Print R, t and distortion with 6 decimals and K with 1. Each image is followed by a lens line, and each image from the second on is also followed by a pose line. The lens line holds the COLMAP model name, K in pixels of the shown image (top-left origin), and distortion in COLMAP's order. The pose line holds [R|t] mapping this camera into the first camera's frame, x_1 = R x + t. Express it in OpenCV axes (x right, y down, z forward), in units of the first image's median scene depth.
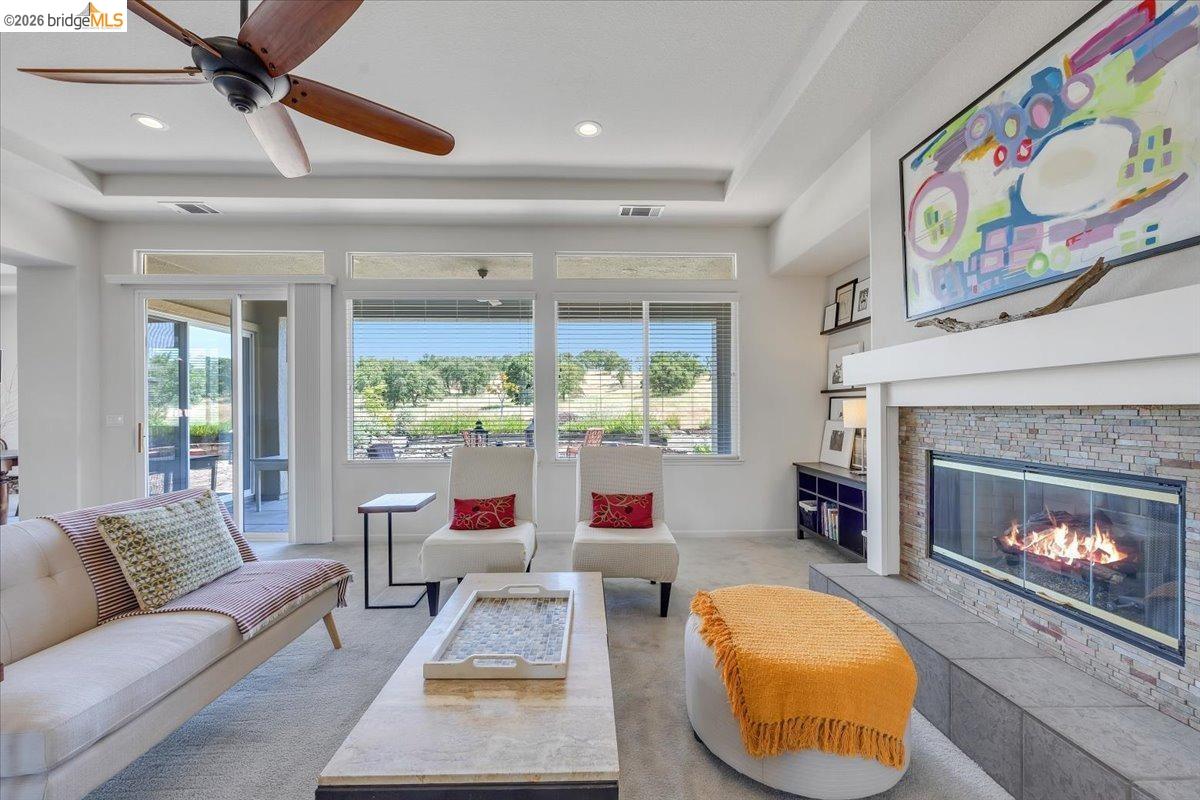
lens RADIAL K [[481.6, 0, 592.3], [0, 481.6, 407.7], [0, 0, 1]] dist [-0.006292, 0.000049]
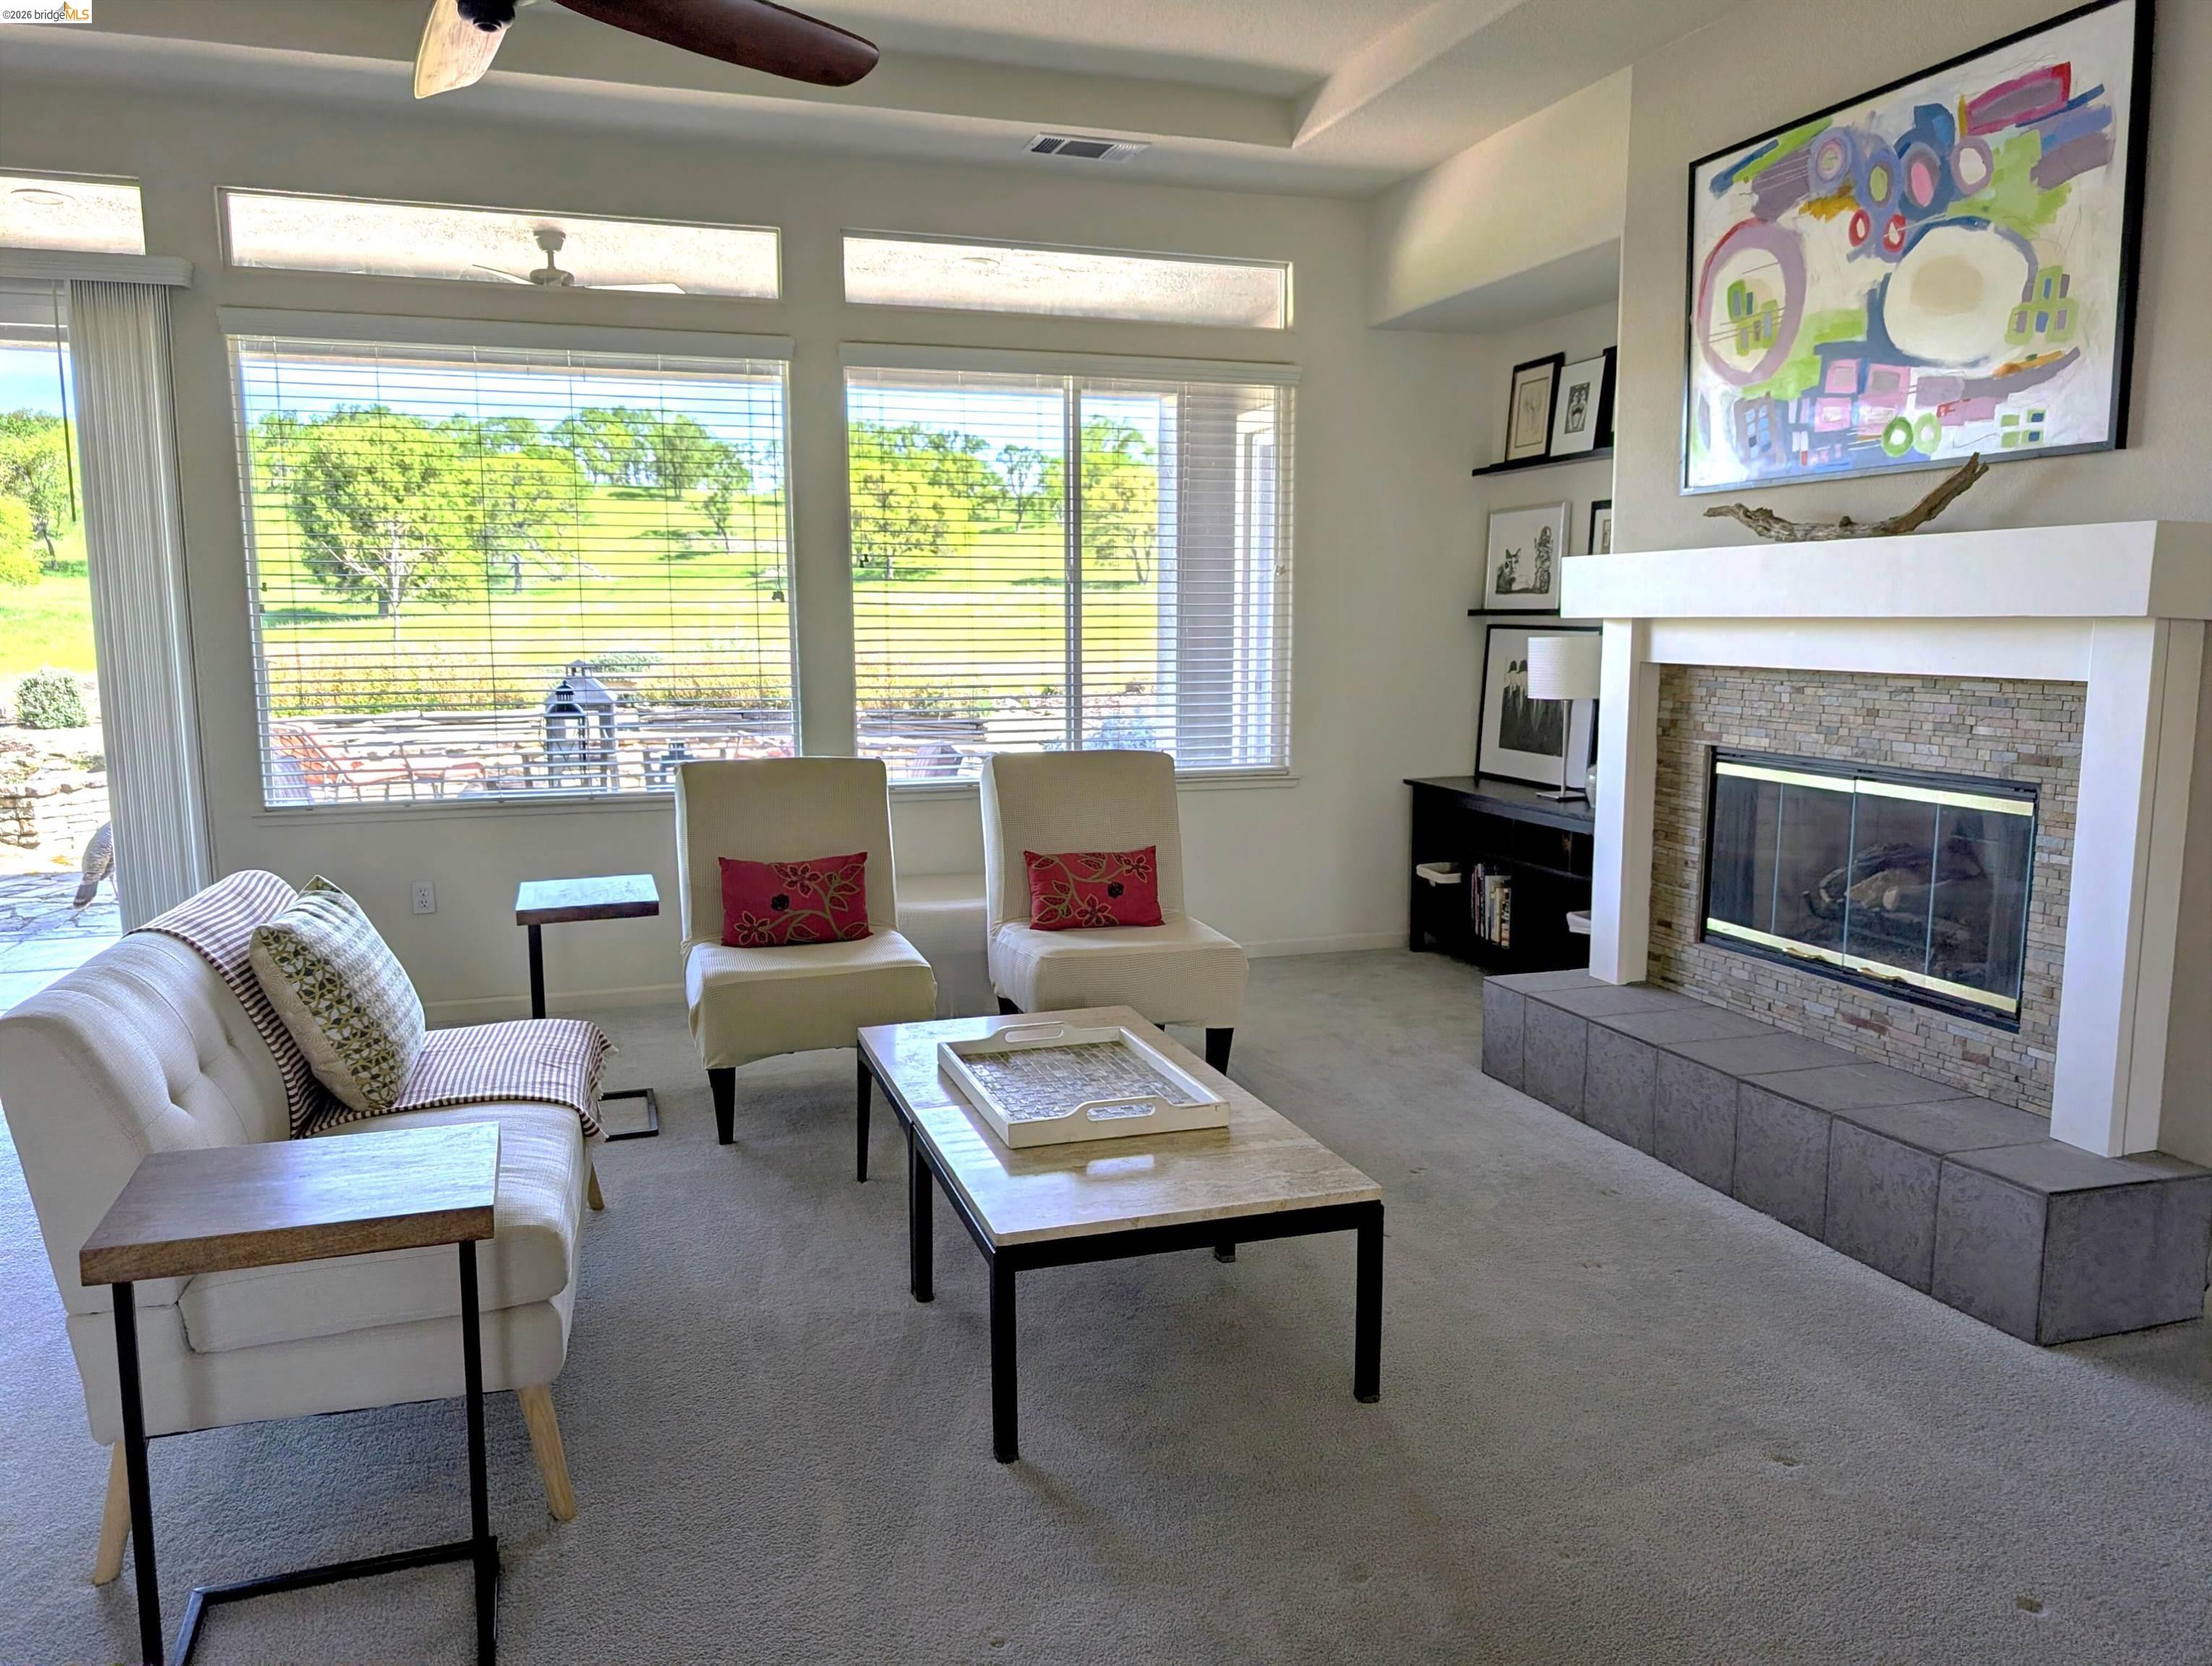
lens RADIAL K [[1606.1, 0, 1101.9], [0, 1606.1, 849.3], [0, 0, 1]] dist [-0.002110, 0.005232]
pose [[0.955350, -0.042471, 0.292409, -0.583027], [-0.000612, 0.989330, 0.145694, -0.071129], [-0.295477, -0.139367, 0.945130, -0.625340]]
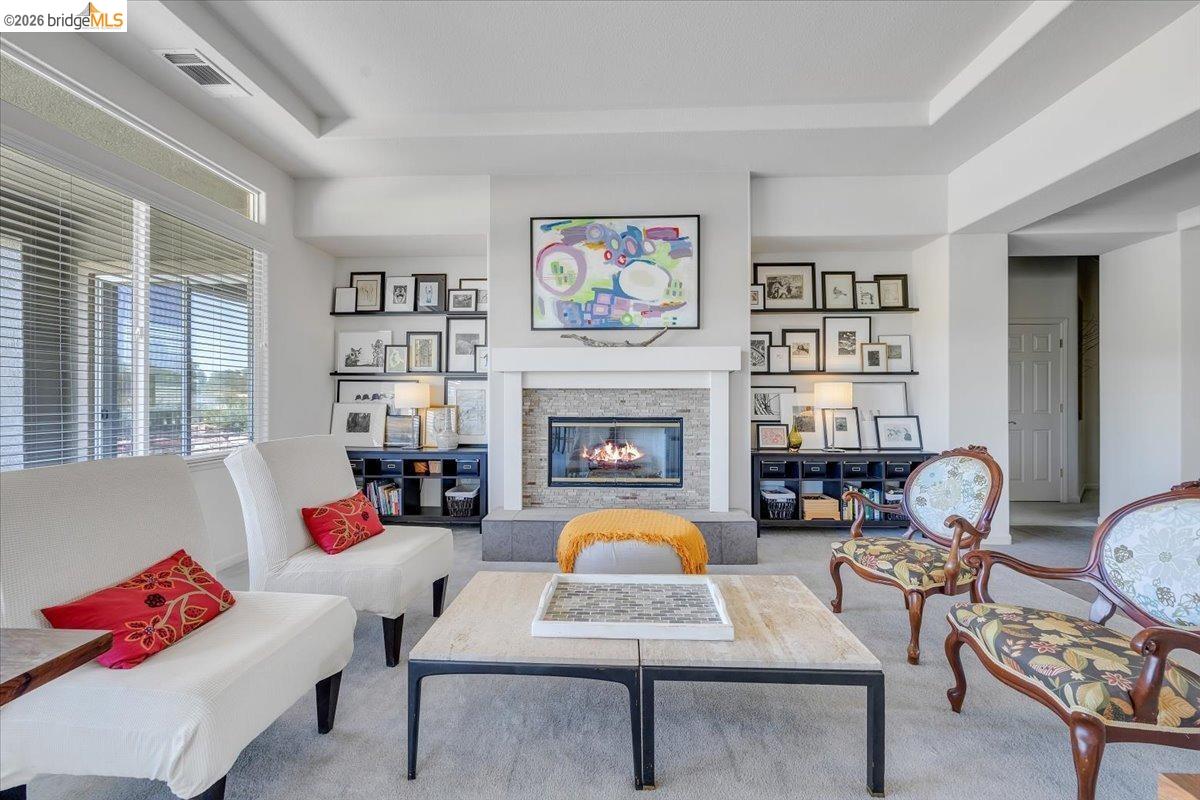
lens RADIAL K [[483.9, 0, 600.0], [0, 483.9, 400.0], [0, 0, 1]] dist [0.000892, 0.000201]
pose [[0.066580, 0.002427, 0.997778, -1.013811], [-0.003393, 0.999992, -0.002206, 0.043857], [-0.997775, -0.003239, 0.066587, 0.880105]]
